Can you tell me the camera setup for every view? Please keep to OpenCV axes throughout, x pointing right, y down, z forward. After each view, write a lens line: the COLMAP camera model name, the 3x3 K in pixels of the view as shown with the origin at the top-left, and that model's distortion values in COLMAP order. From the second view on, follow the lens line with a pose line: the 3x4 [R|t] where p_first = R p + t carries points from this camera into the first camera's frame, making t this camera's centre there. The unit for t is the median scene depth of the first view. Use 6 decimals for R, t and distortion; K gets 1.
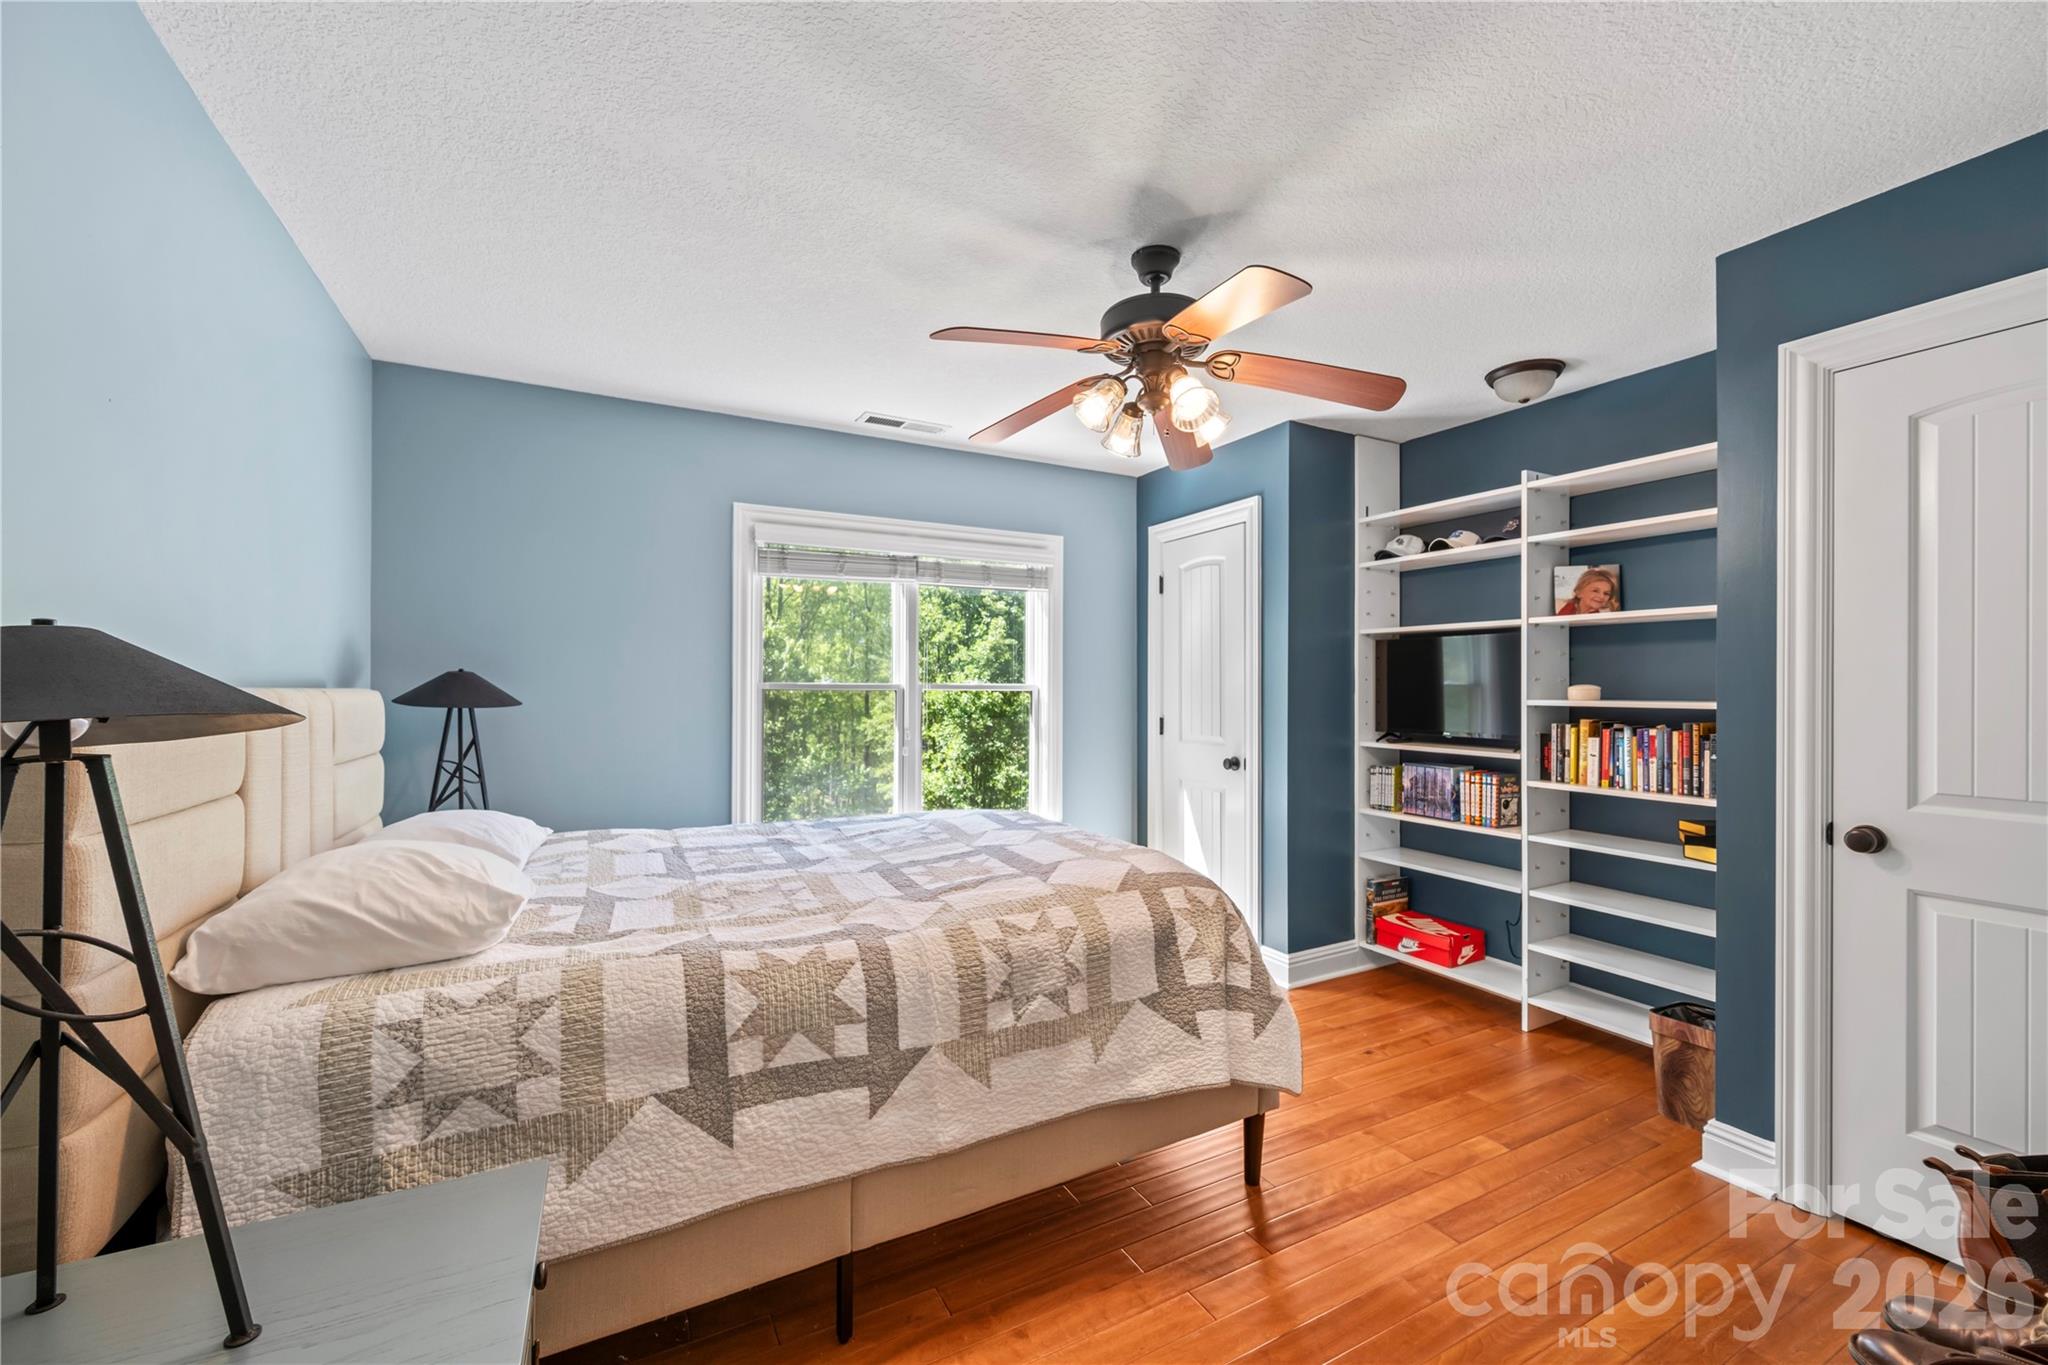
lens RADIAL K [[825.6, 0, 1024.0], [0, 825.6, 682.5], [0, 0, 1]] dist [0.001265, 0.000158]
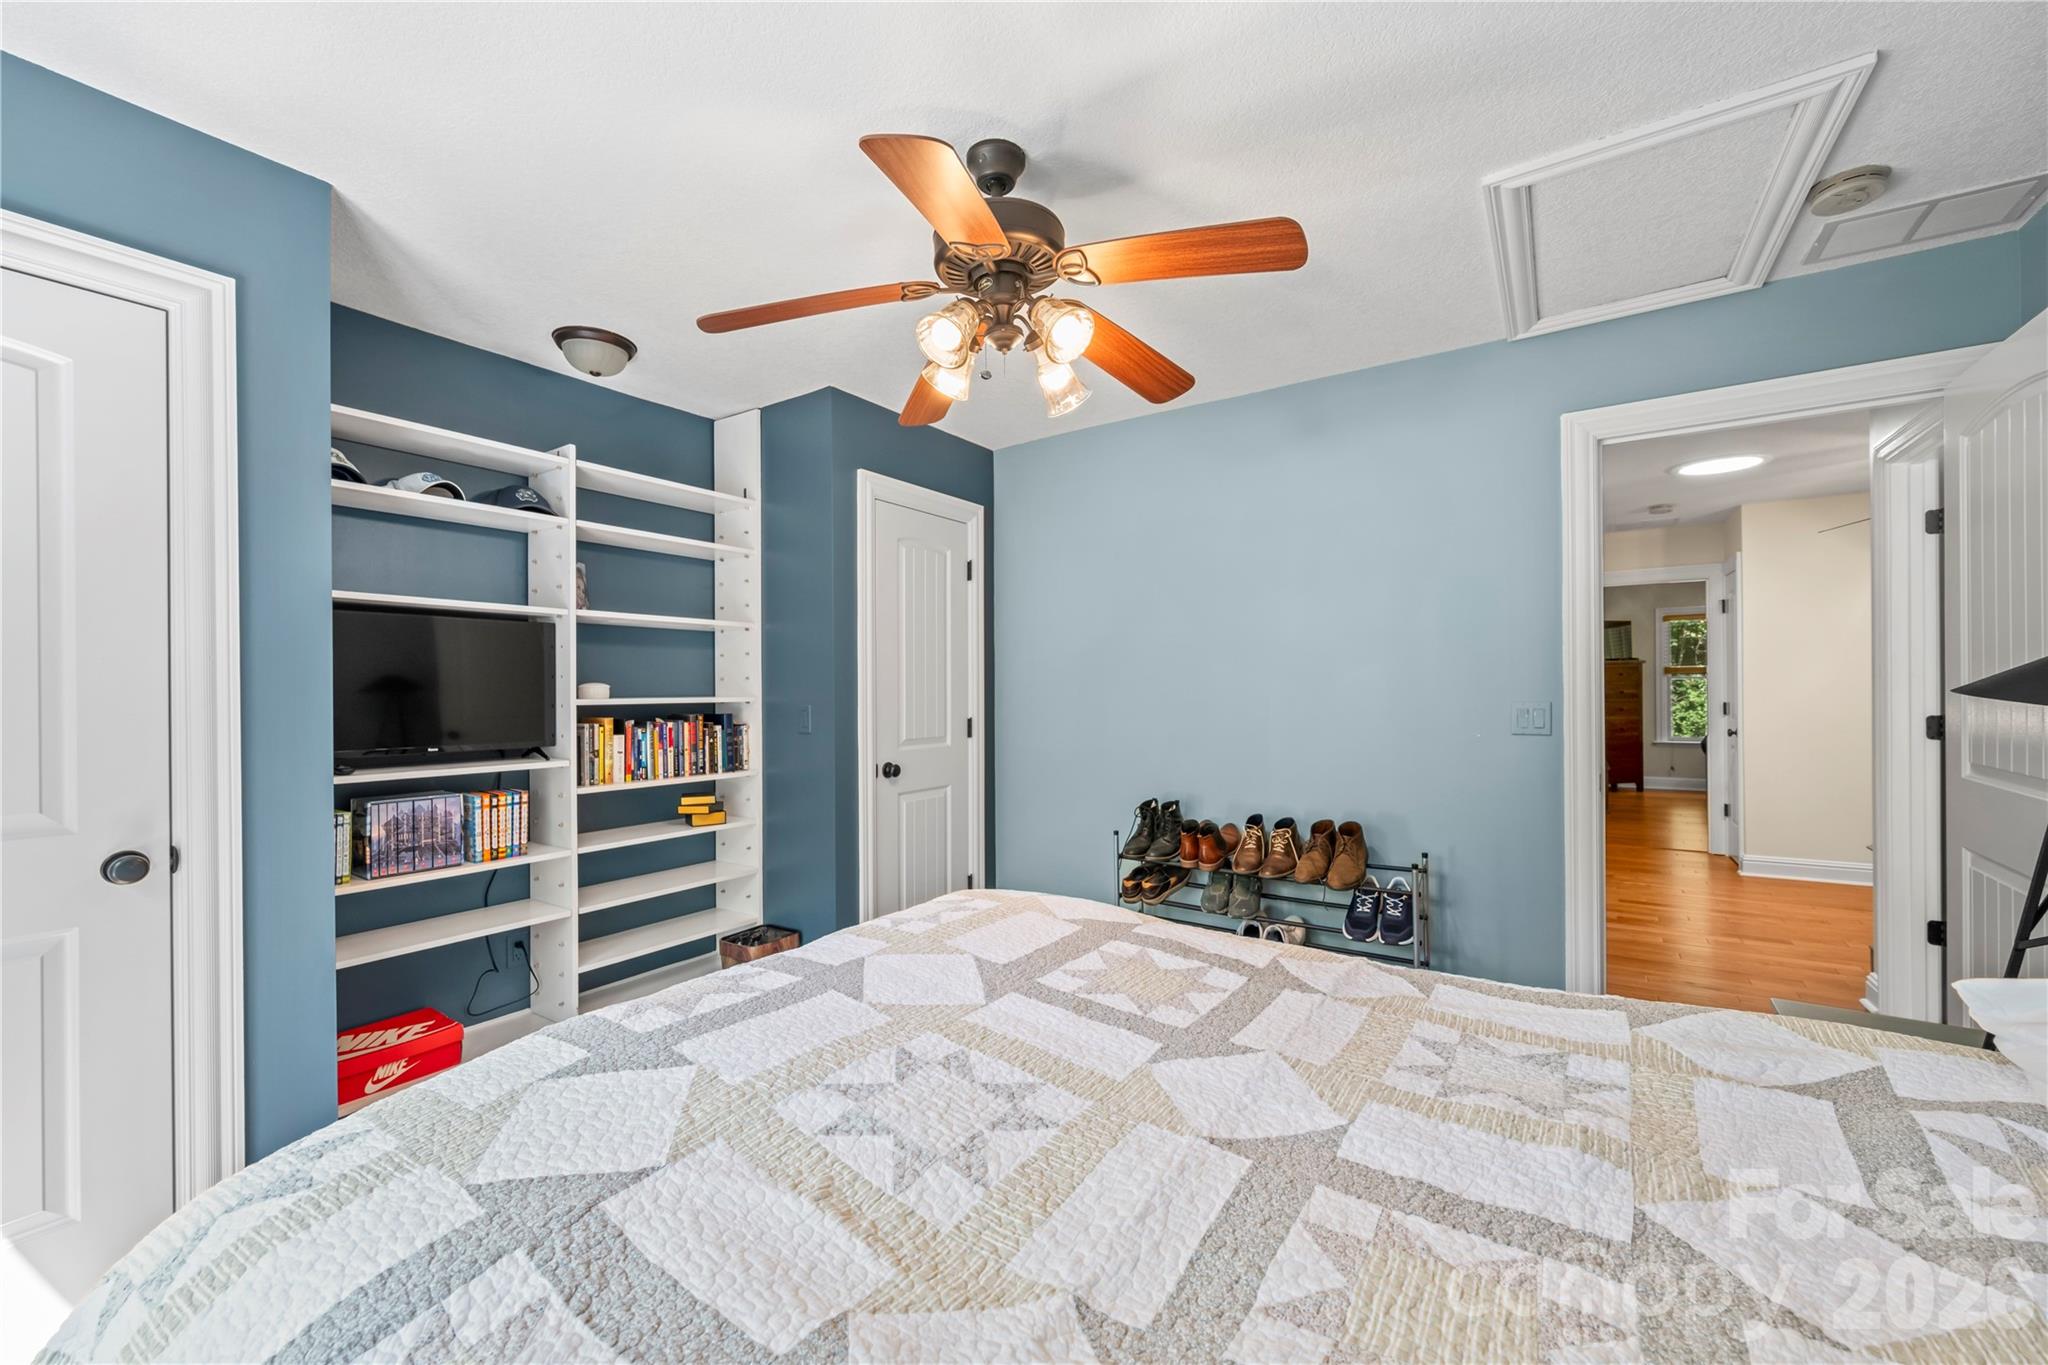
lens RADIAL K [[825.6, 0, 1024.0], [0, 825.6, 682.5], [0, 0, 1]] dist [0.001265, 0.000158]
pose [[-0.480278, 0.009973, 0.877060, -0.432758], [0.004488, 0.999950, -0.008914, 0.012882], [-0.877105, -0.000345, -0.480299, 1.024436]]
